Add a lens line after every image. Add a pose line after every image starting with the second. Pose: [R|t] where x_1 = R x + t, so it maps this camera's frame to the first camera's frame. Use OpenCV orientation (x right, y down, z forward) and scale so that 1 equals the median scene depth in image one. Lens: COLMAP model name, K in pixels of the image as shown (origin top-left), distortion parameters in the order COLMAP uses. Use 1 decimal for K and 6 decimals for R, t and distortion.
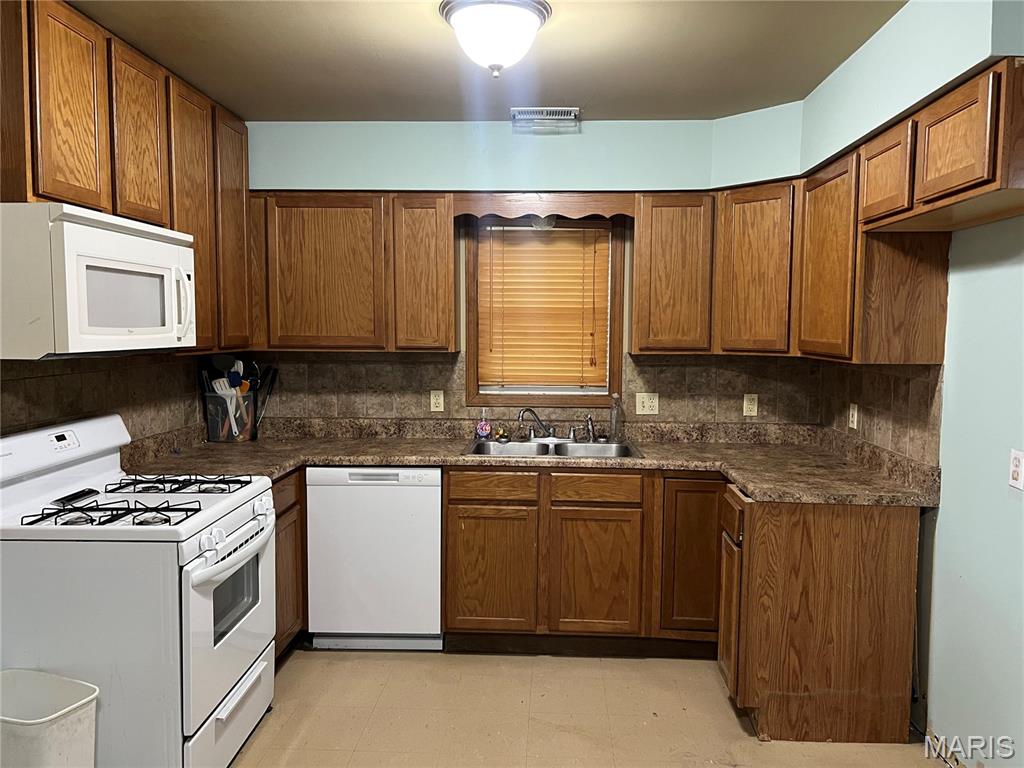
lens RADIAL K [[775.6, 0, 512.0], [0, 775.6, 384.0], [0, 0, 1]] dist [0.080514, -0.090404]
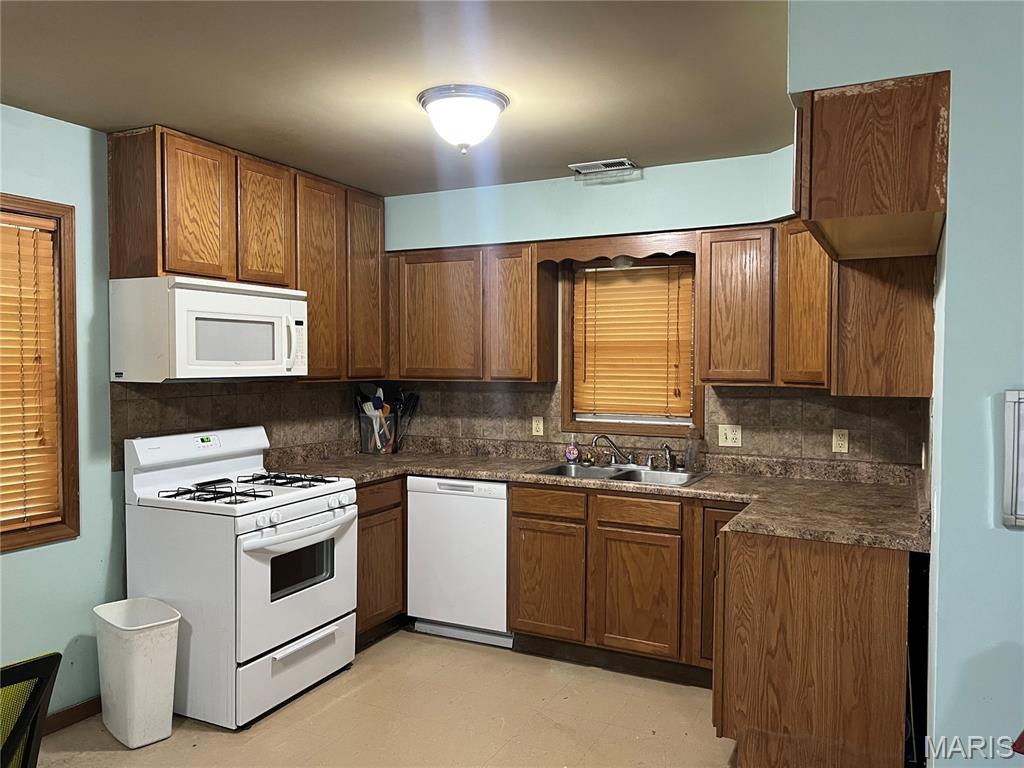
lens RADIAL K [[775.6, 0, 512.0], [0, 775.6, 384.0], [0, 0, 1]] dist [0.080514, -0.090404]
pose [[0.909389, 0.008431, -0.415862, 0.387167], [-0.027248, 0.998855, -0.039334, 0.007075], [0.415054, 0.047101, 0.908577, -0.034745]]
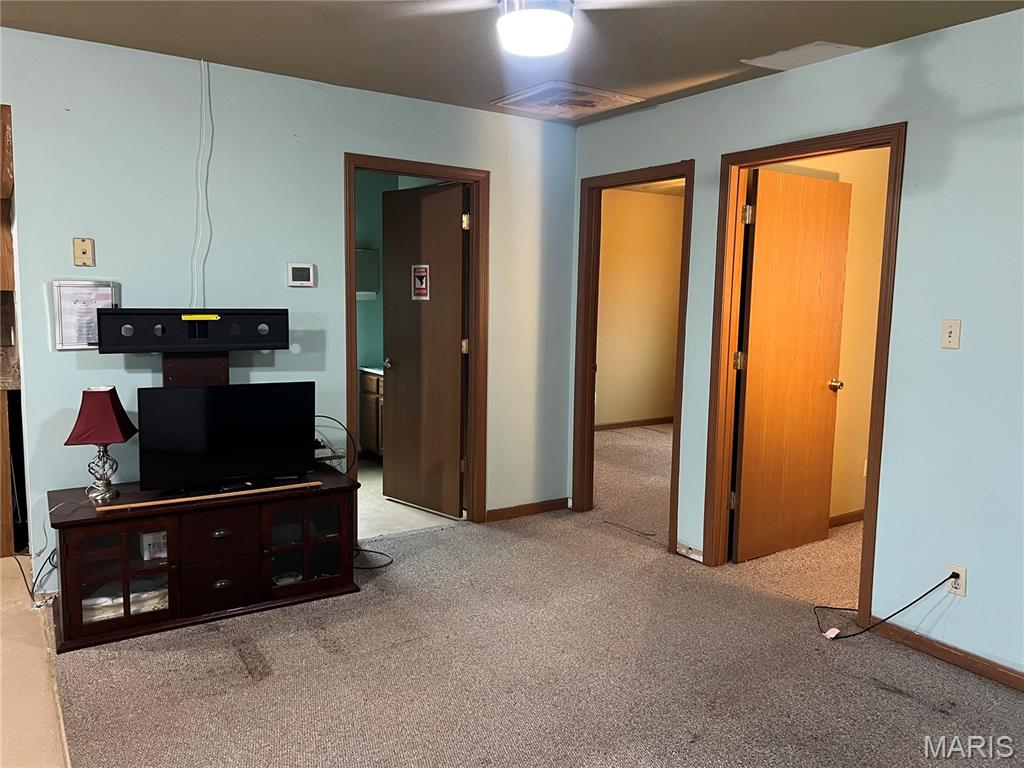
lens RADIAL K [[775.6, 0, 512.0], [0, 775.6, 384.0], [0, 0, 1]] dist [0.080514, -0.090404]
pose [[0.815274, -0.058607, 0.576102, 0.357004], [0.030051, 0.997807, 0.058981, 0.070556], [-0.578295, -0.030774, 0.815247, -0.580266]]
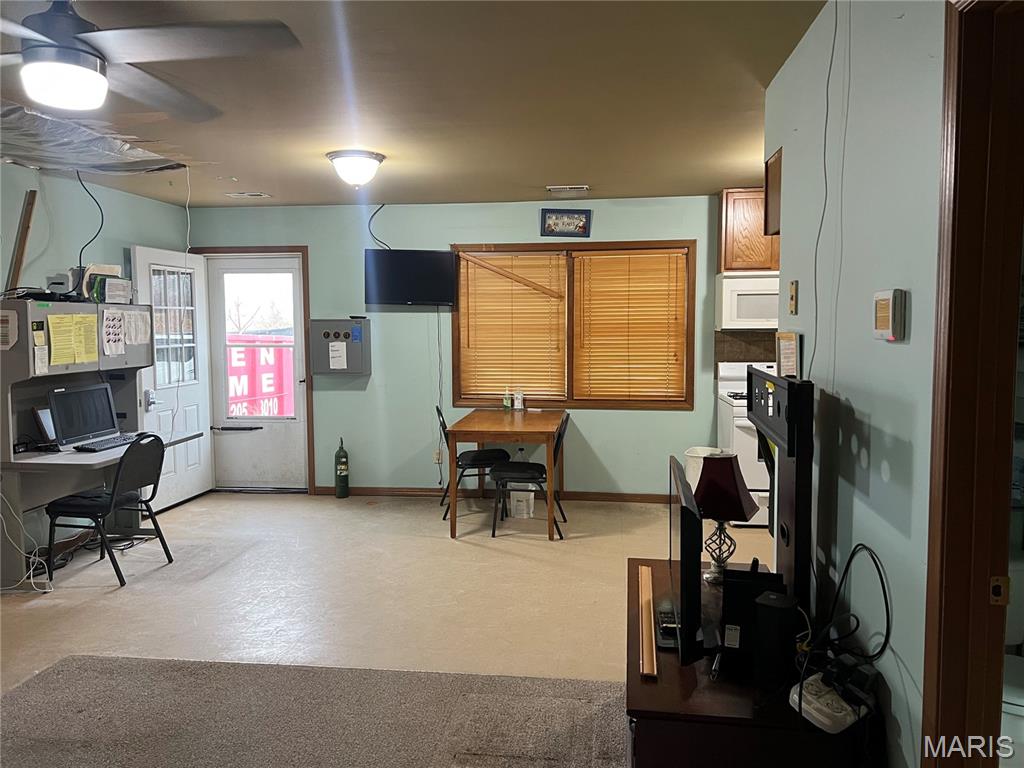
lens RADIAL K [[775.6, 0, 512.0], [0, 775.6, 384.0], [0, 0, 1]] dist [0.080514, -0.090404]
pose [[-0.117710, 0.069984, -0.990579, 1.371974], [-0.067916, 0.994611, 0.078339, -0.007382], [0.990723, 0.076497, -0.112322, 0.396398]]
